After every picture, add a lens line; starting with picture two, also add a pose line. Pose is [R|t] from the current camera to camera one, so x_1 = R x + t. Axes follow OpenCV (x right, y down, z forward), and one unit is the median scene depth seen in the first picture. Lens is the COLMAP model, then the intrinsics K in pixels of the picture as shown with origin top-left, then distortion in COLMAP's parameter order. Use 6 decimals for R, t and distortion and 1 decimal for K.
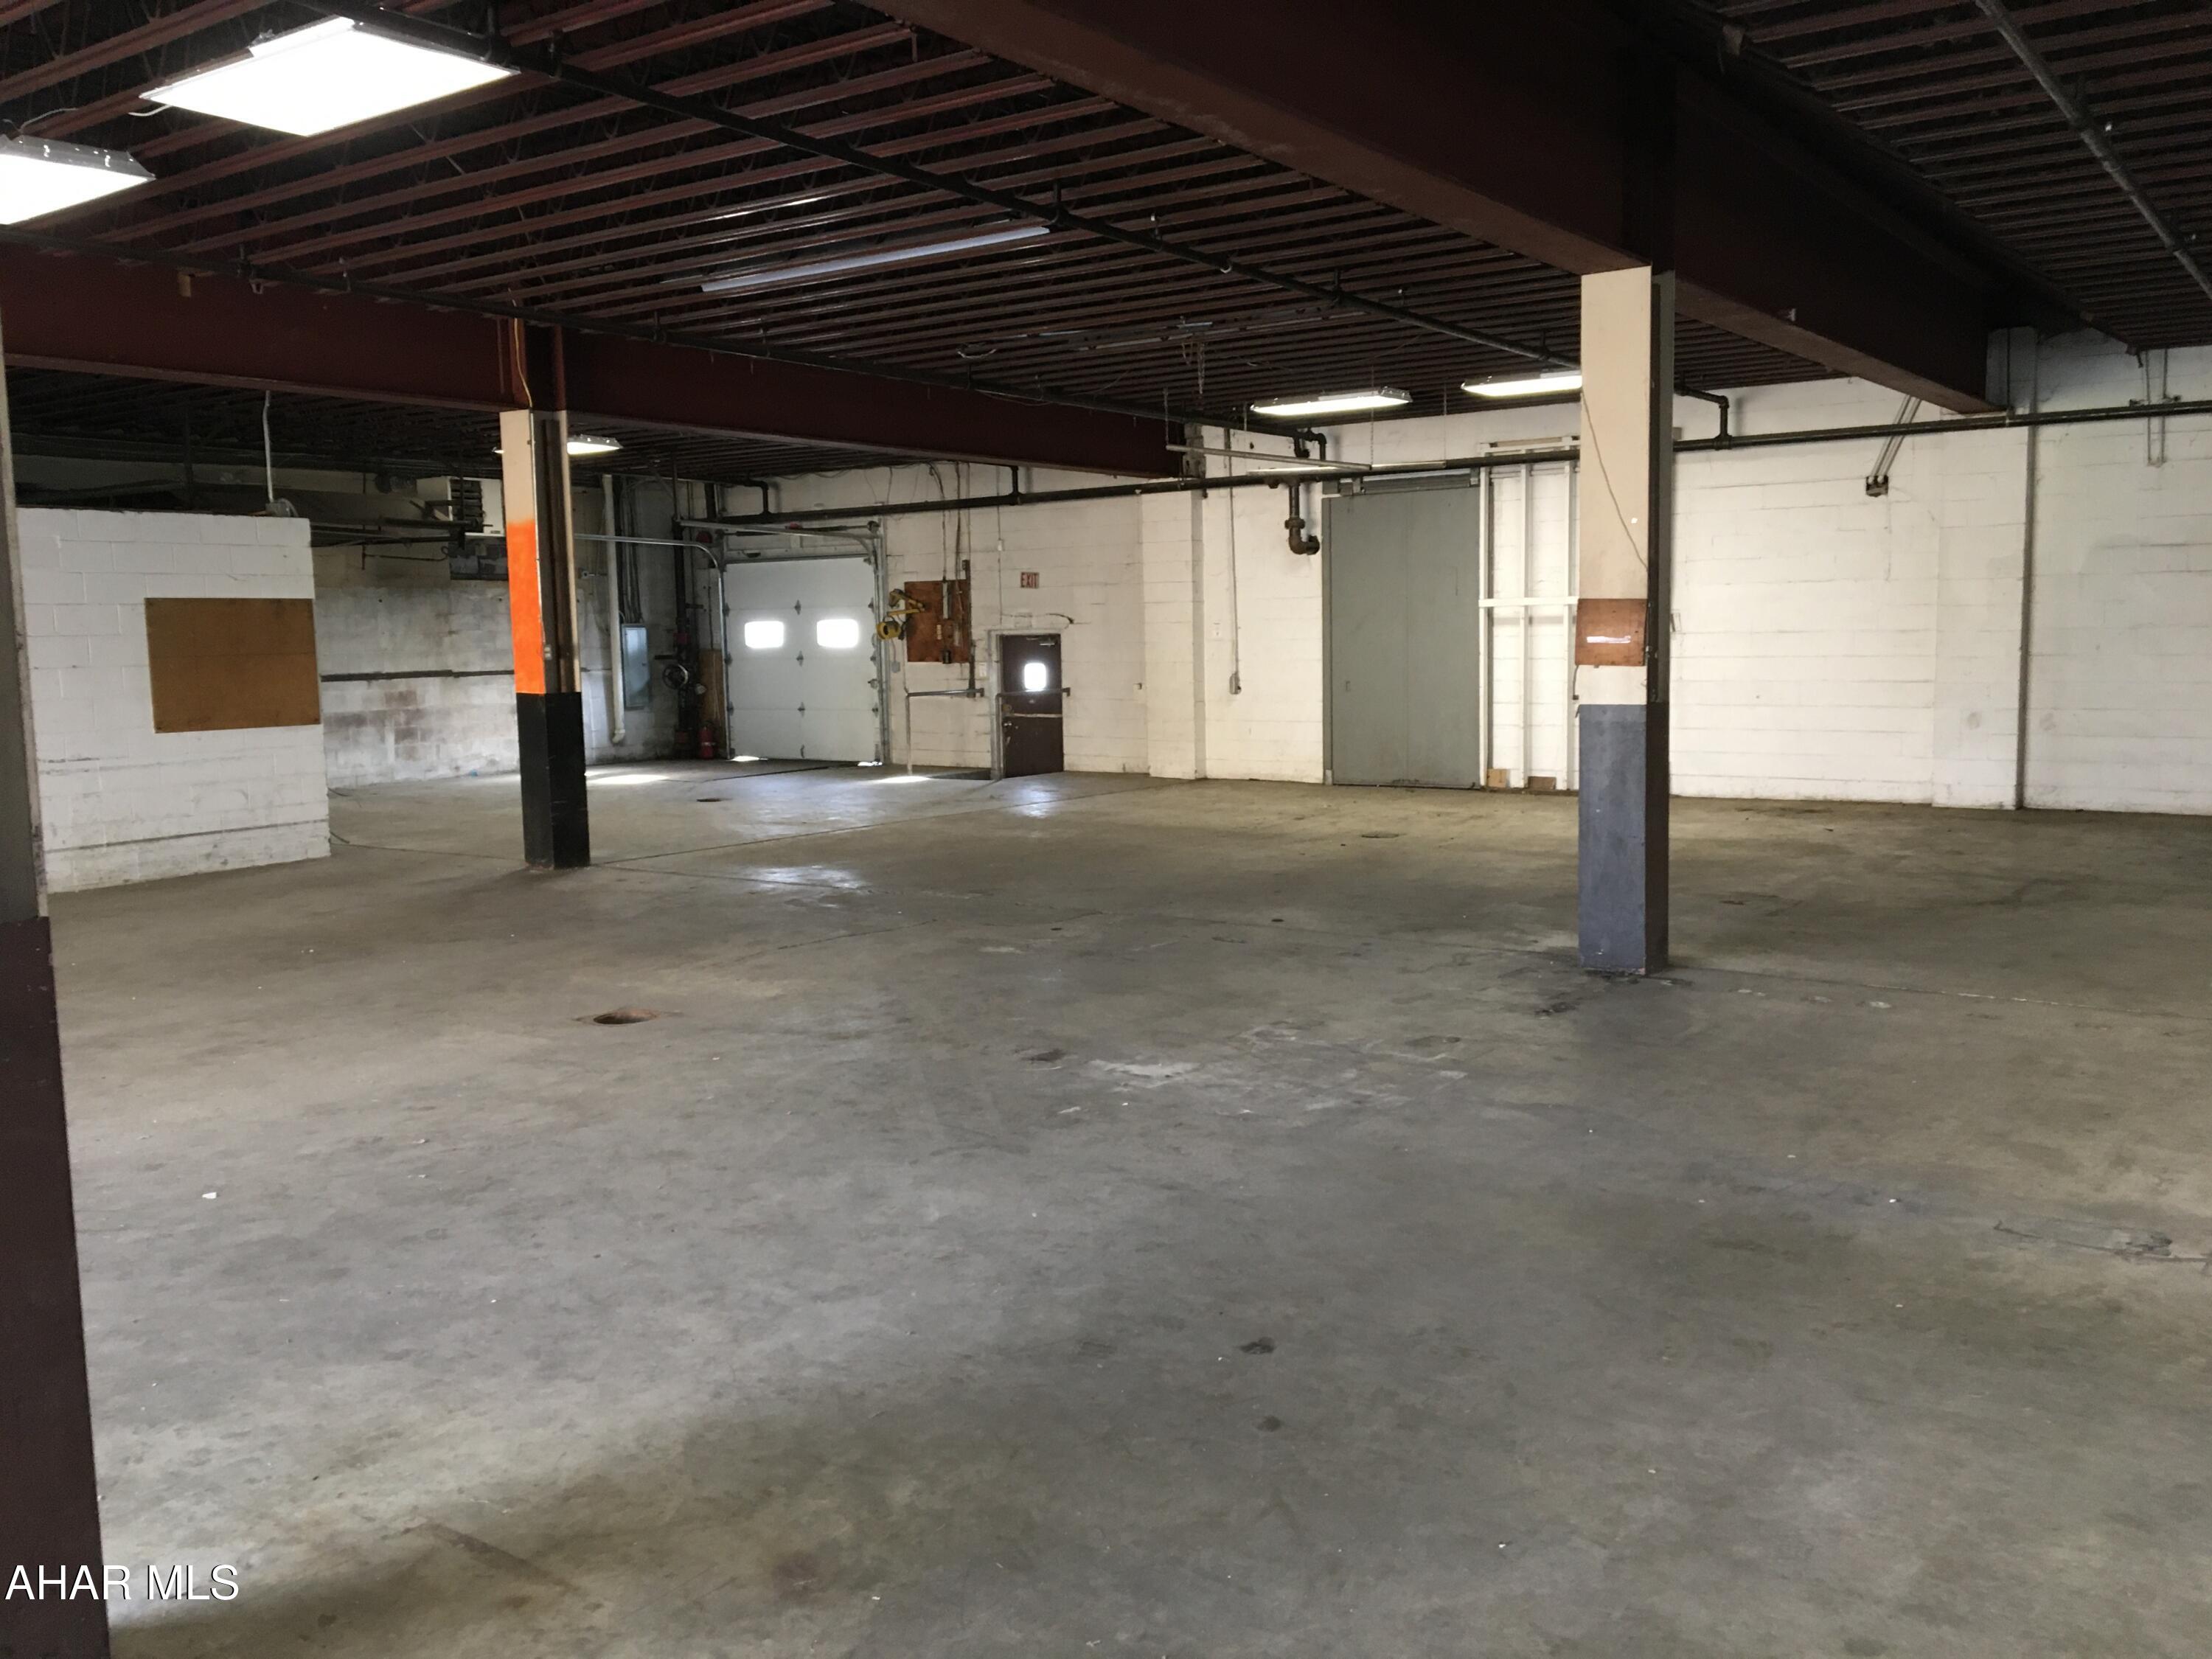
lens RADIAL K [[1829.2, 0, 1106.0], [0, 1829.2, 829.5], [0, 0, 1]] dist [0.084444, -0.109577]
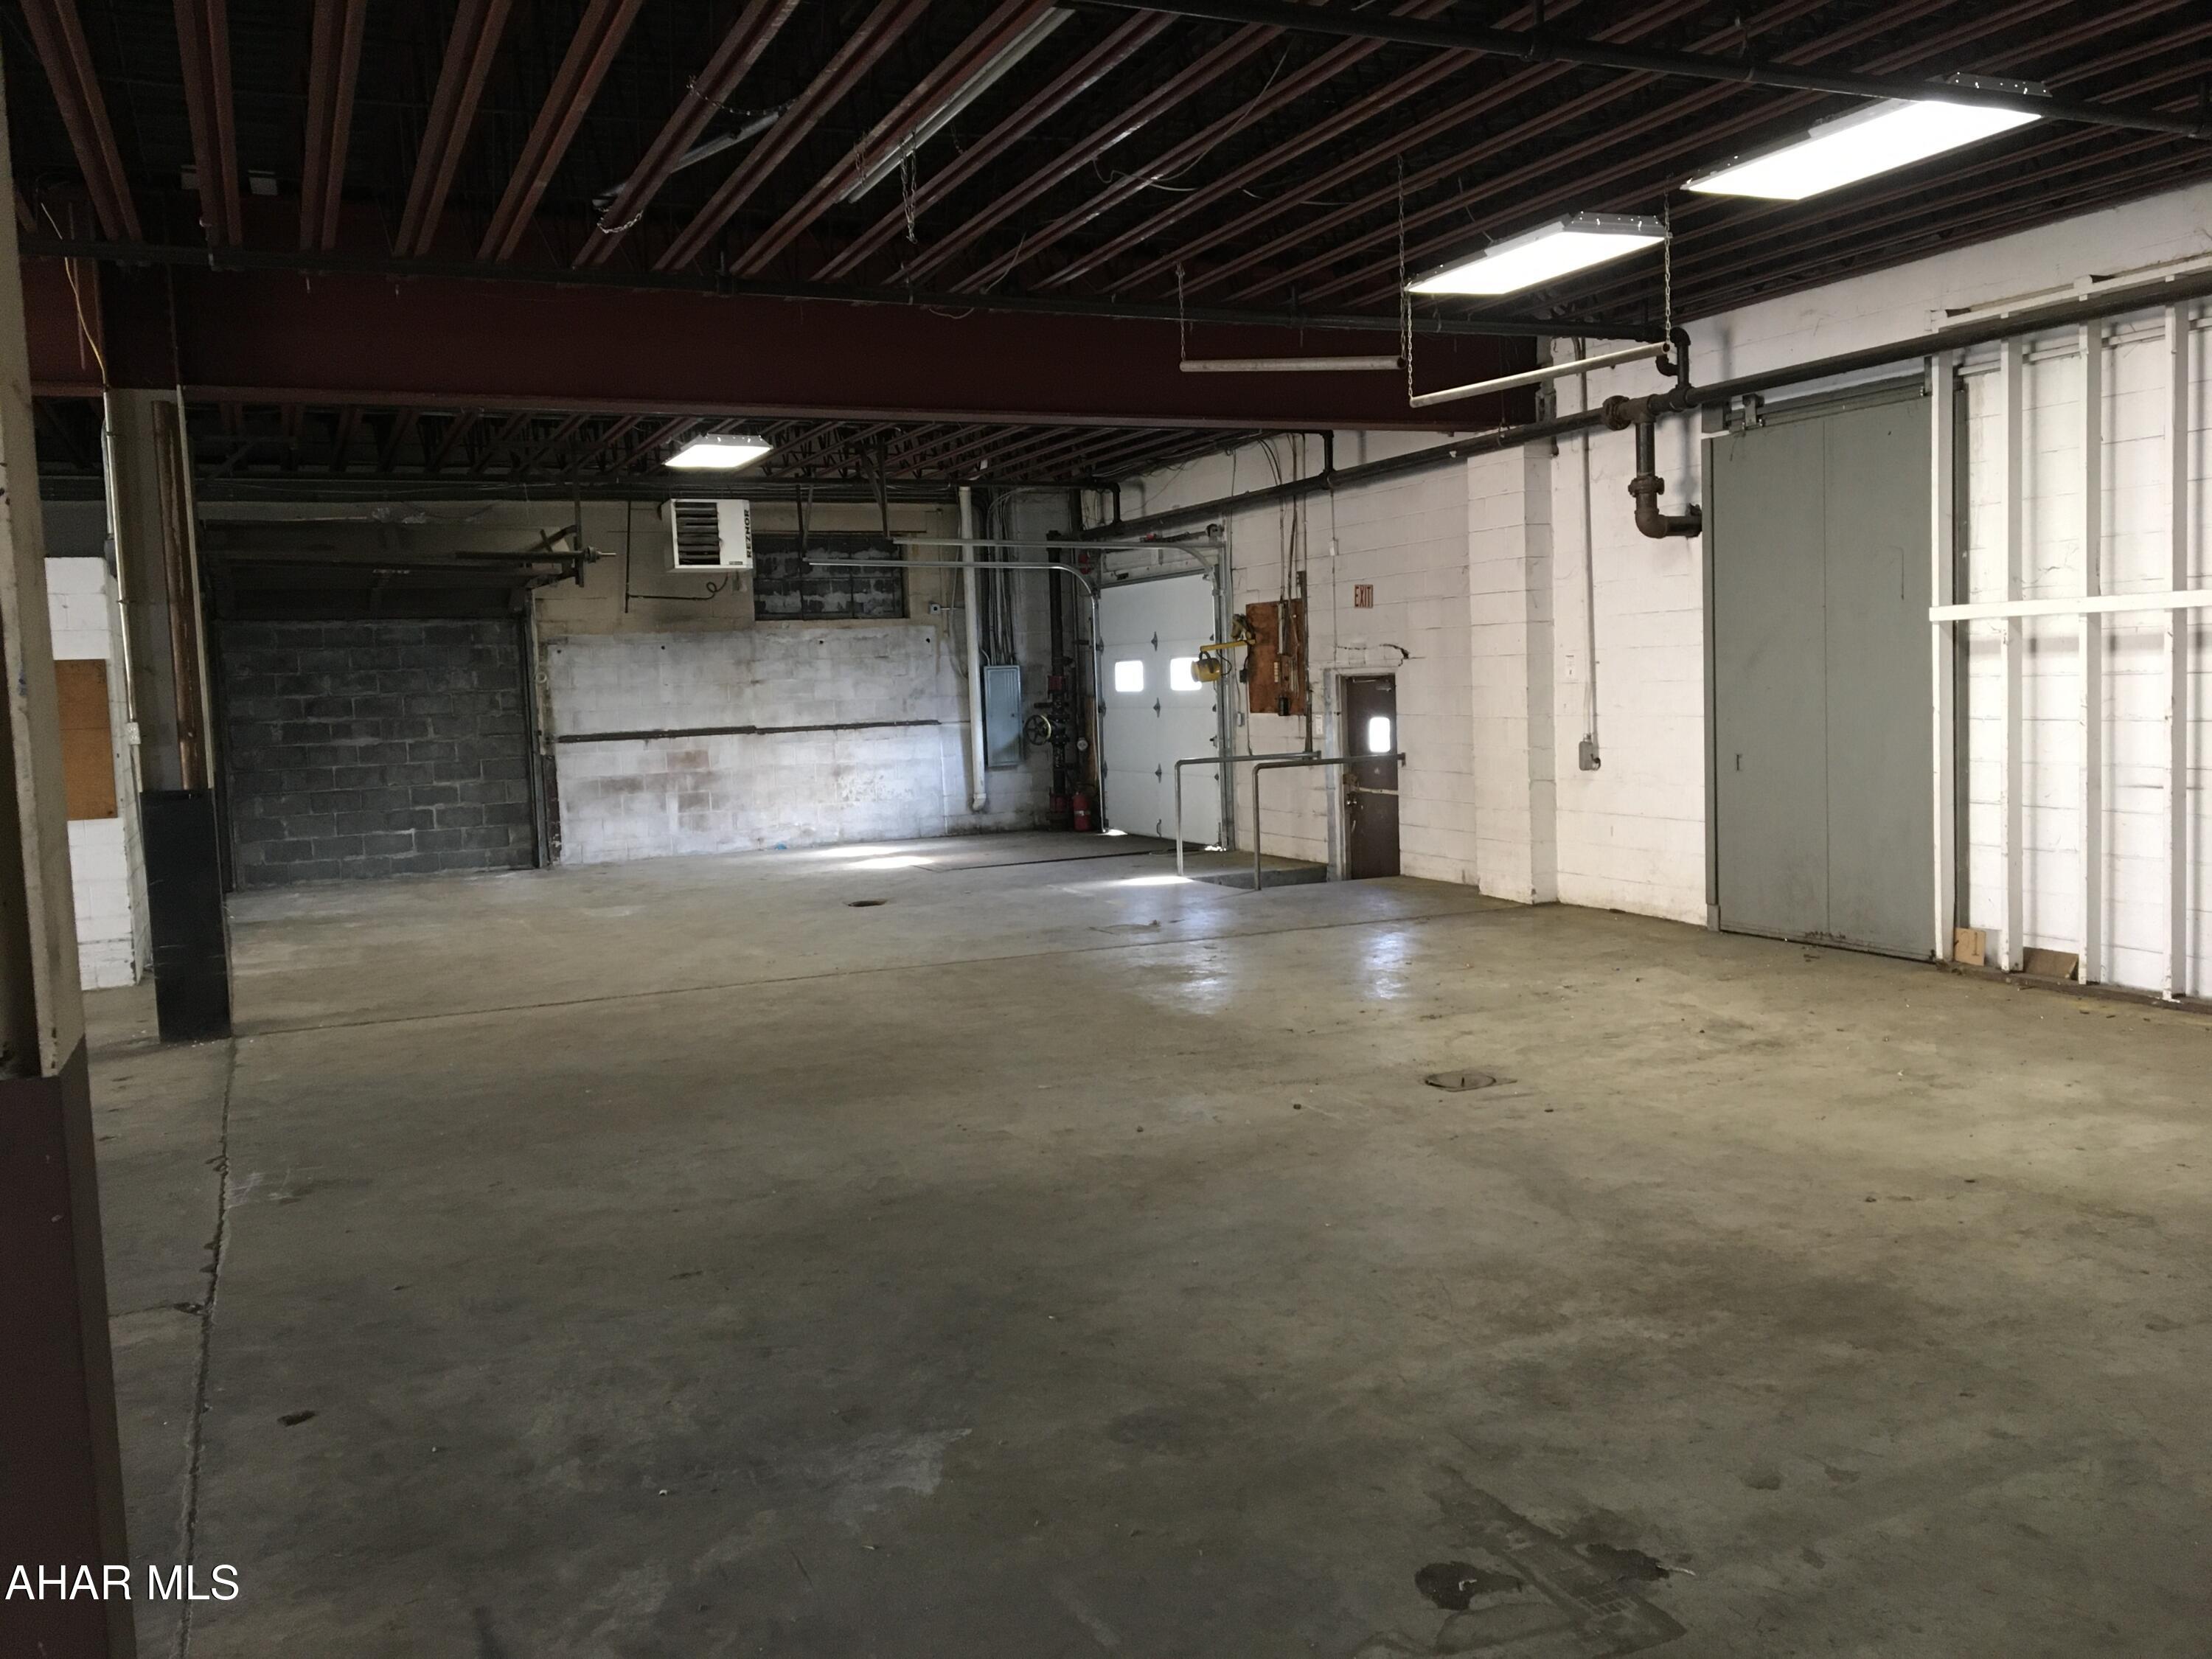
lens RADIAL K [[1829.2, 0, 1106.0], [0, 1829.2, 829.5], [0, 0, 1]] dist [0.084444, -0.109577]
pose [[0.862265, 0.029996, -0.505568, 0.221955], [-0.035295, 0.999377, -0.000903, -0.043586], [0.505225, 0.018623, 0.862786, 0.350644]]
